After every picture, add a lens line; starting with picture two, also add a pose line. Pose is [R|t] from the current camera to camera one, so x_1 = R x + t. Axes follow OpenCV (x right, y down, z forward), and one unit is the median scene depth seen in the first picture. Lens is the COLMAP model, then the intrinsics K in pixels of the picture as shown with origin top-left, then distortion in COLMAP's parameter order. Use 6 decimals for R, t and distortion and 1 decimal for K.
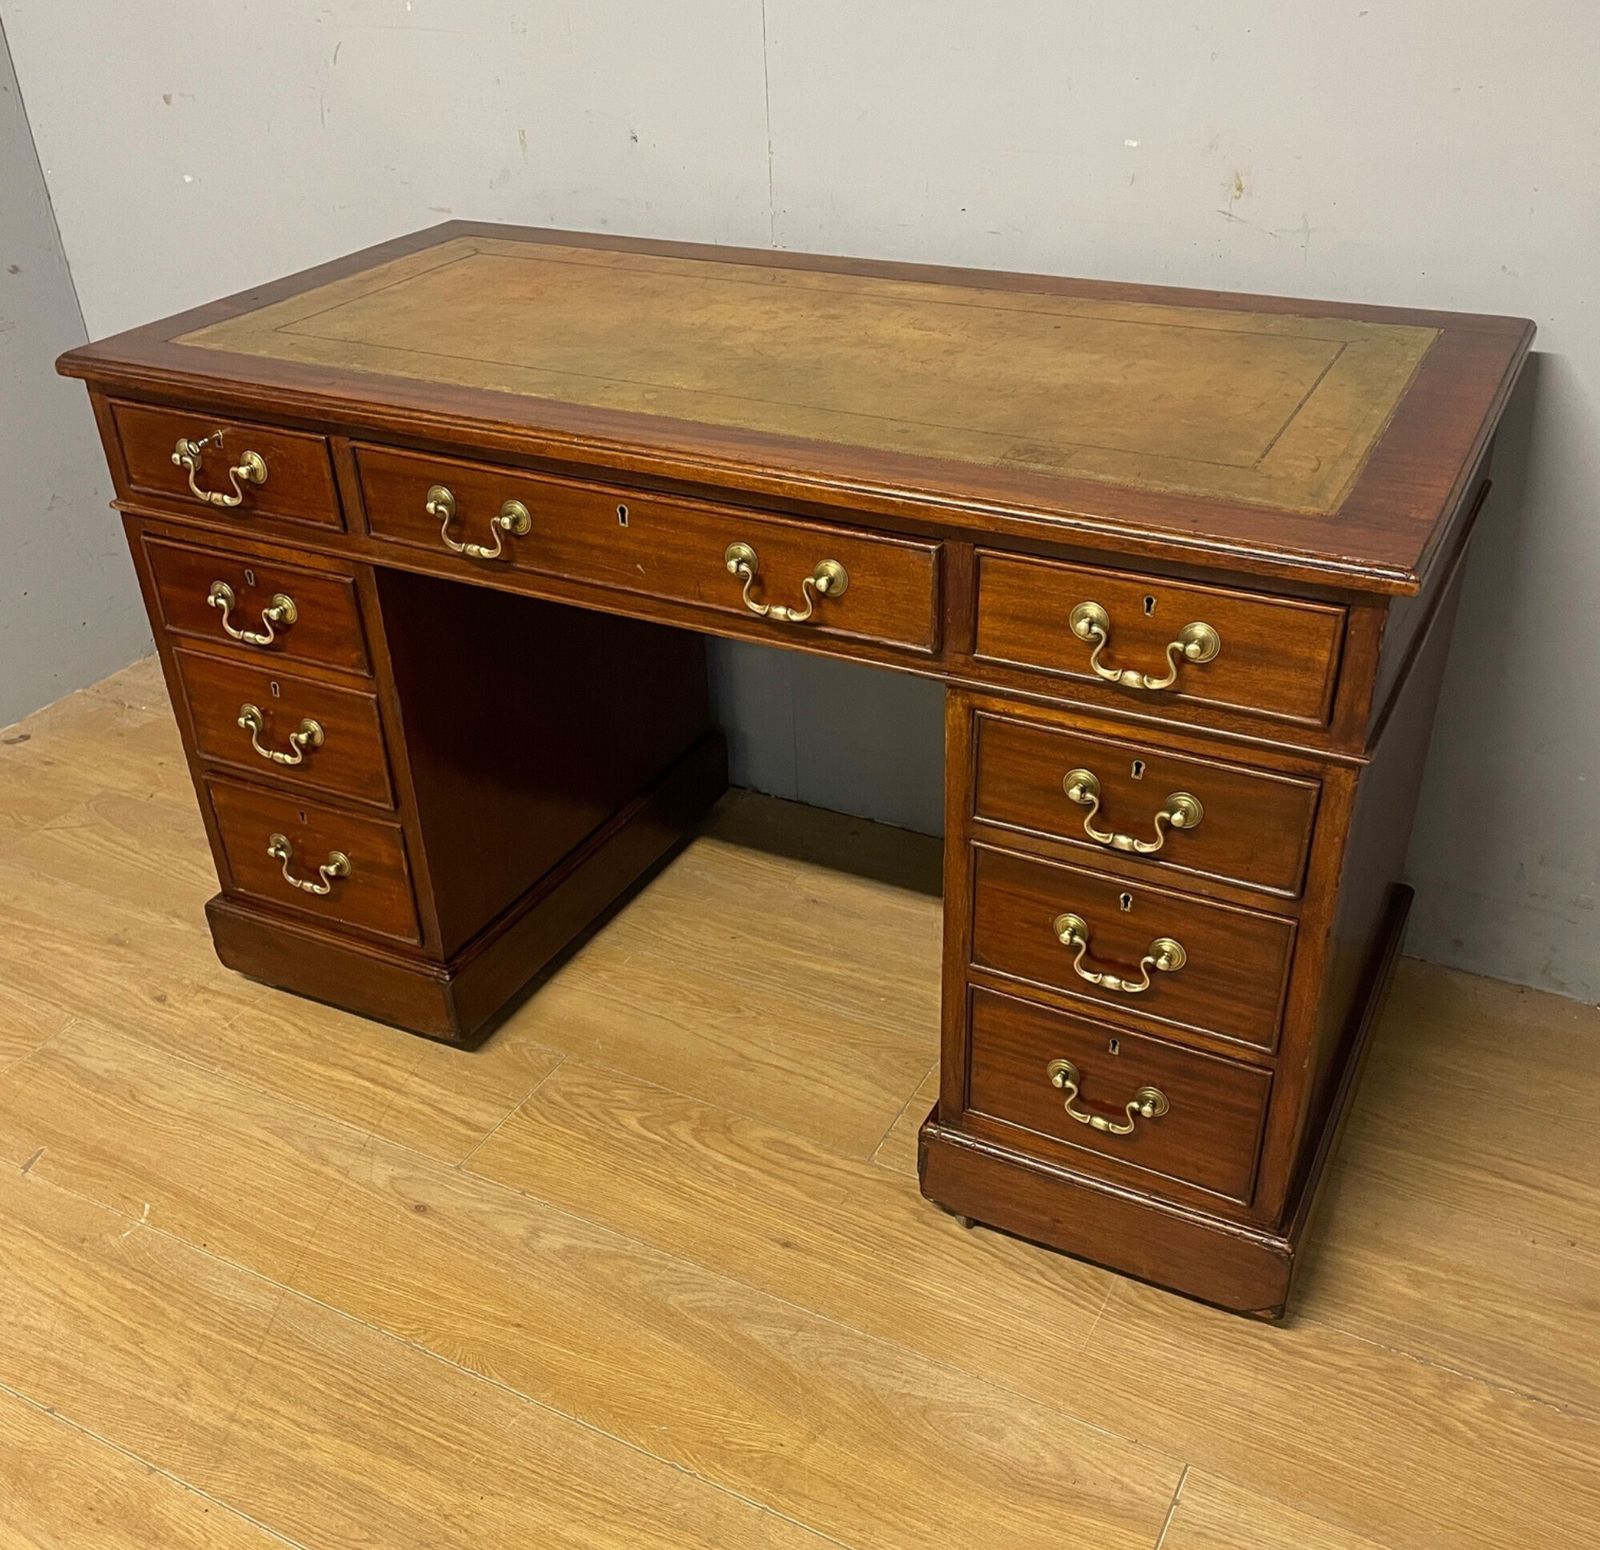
lens RADIAL K [[1661.7, 0, 796.6], [0, 1661.7, 822.2], [0, 0, 1]] dist [0.044021, 0.000000]
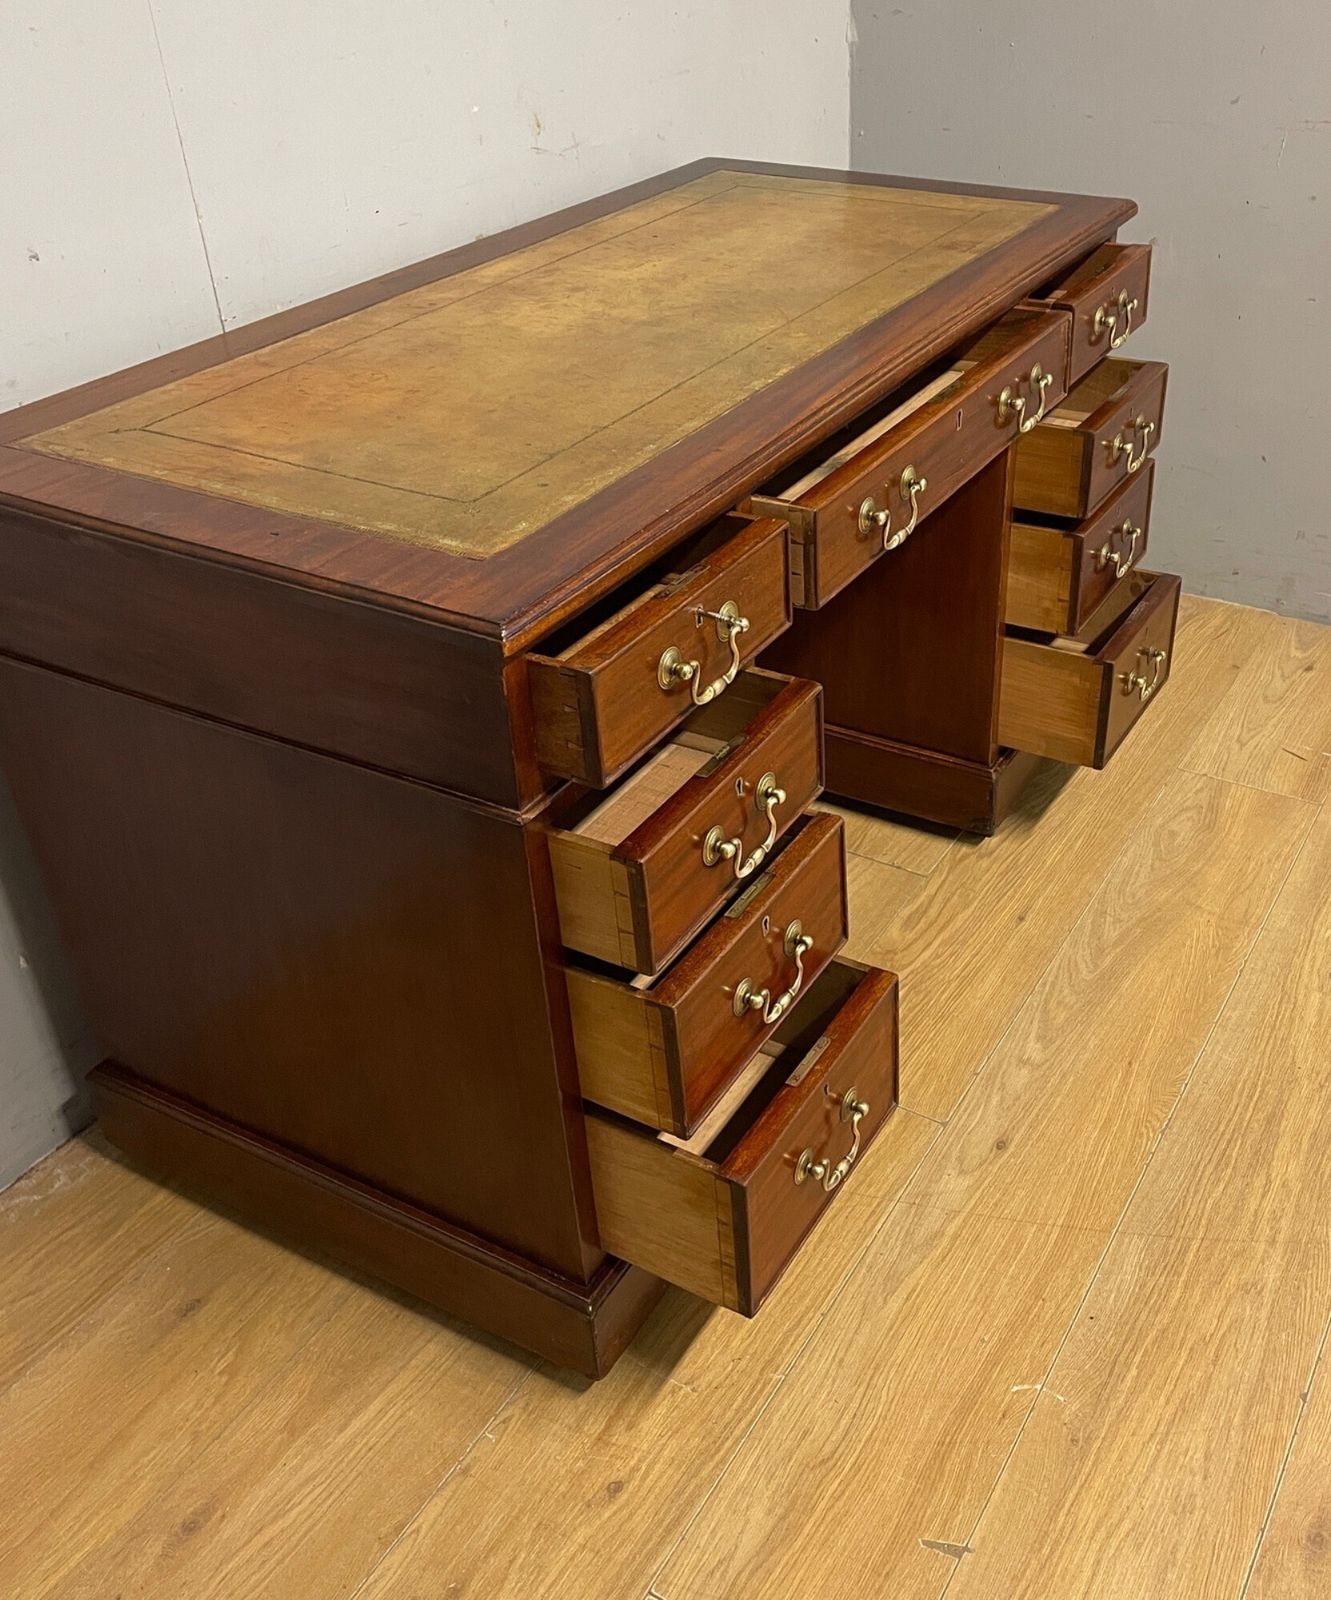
lens RADIAL K [[1574.7, 0, 791.4], [0, 1574.7, 707.9], [0, 0, 1]] dist [0.041720, 0.000000]
pose [[0.019476, -0.483279, 0.875250, -0.994008], [0.547745, 0.737510, 0.395036, -0.437726], [-0.836419, 0.471720, 0.279078, 0.753389]]
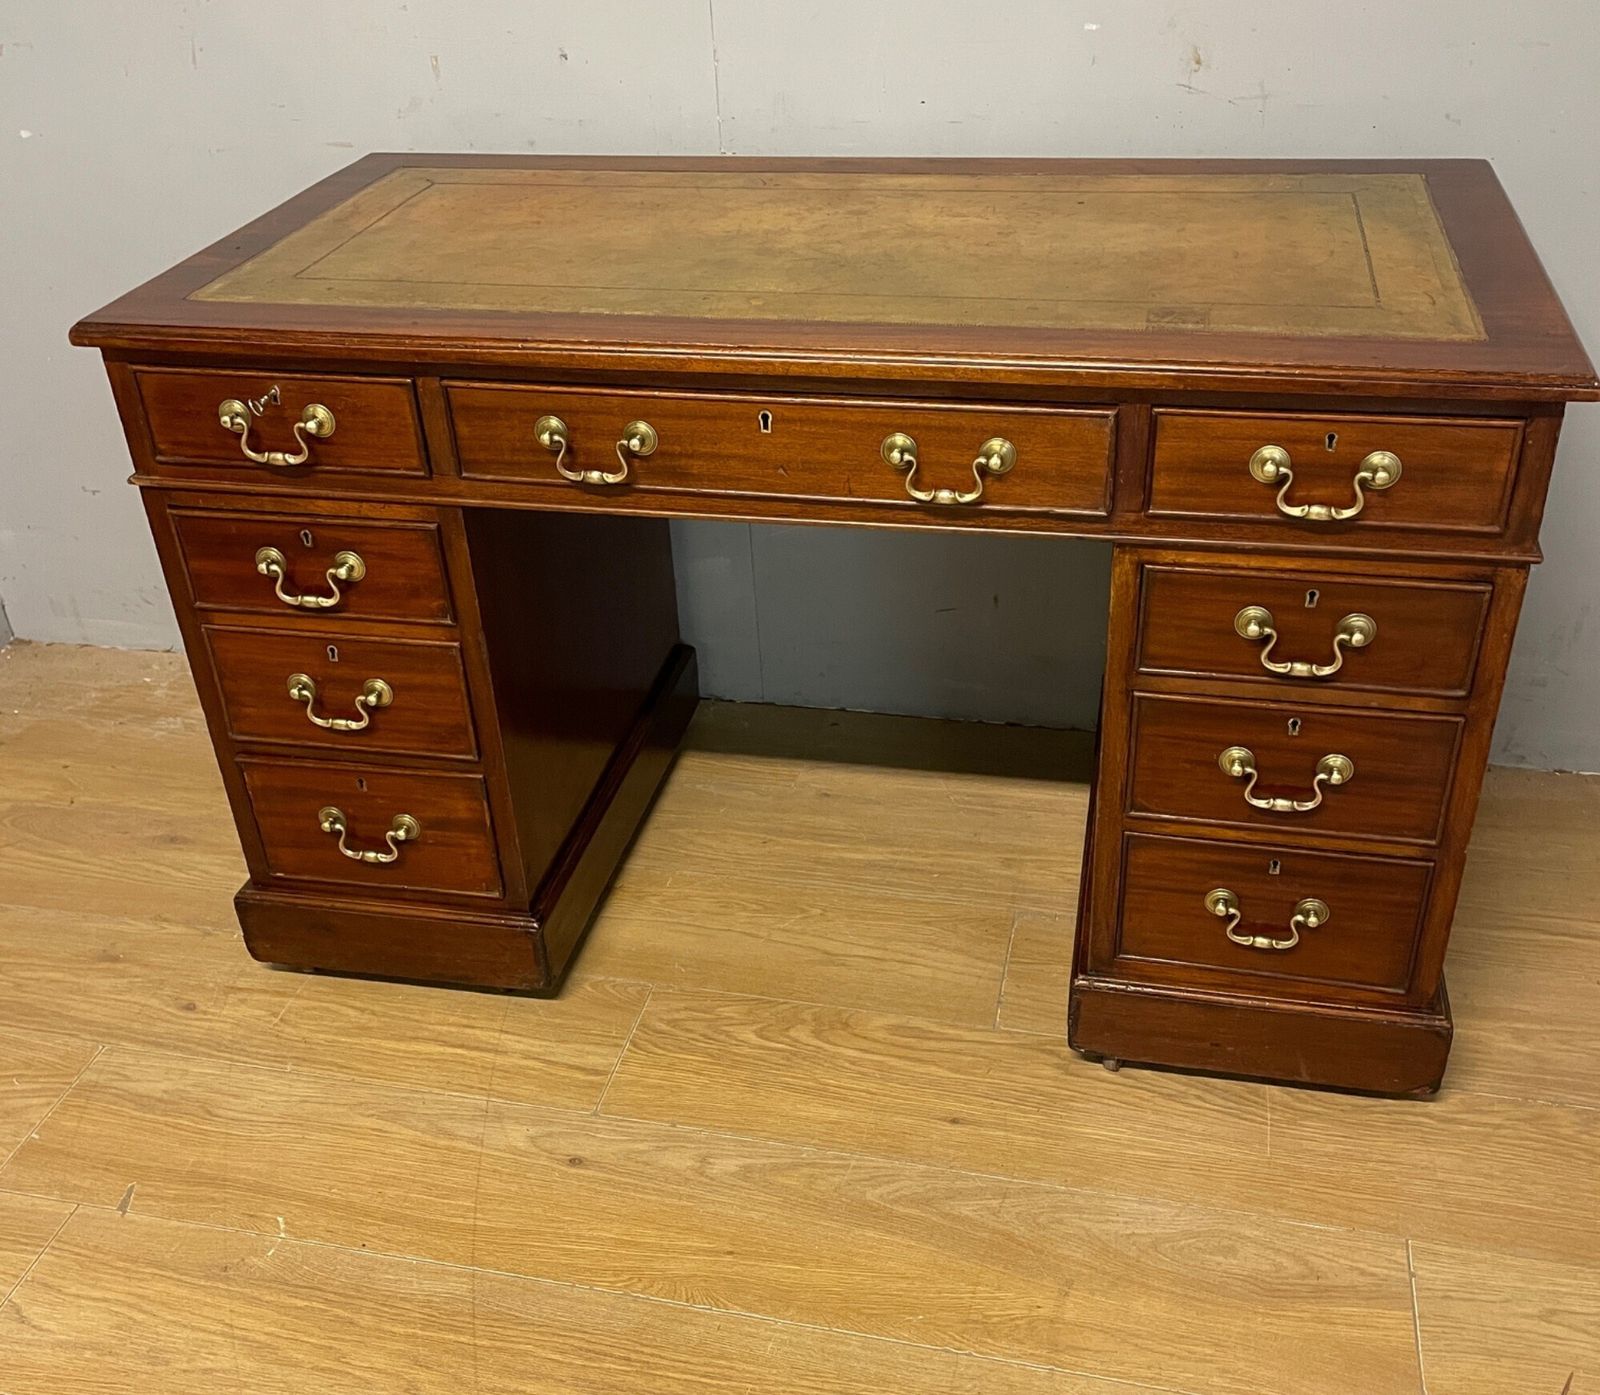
lens RADIAL K [[1664.5, 0, 794.4], [0, 1664.5, 712.7], [0, 0, 1]] dist [0.043791, 0.000000]
pose [[0.966254, -0.148124, 0.210742, -0.283680], [0.150938, 0.988539, 0.002758, -0.009933], [-0.208735, 0.029144, 0.977538, 0.019750]]
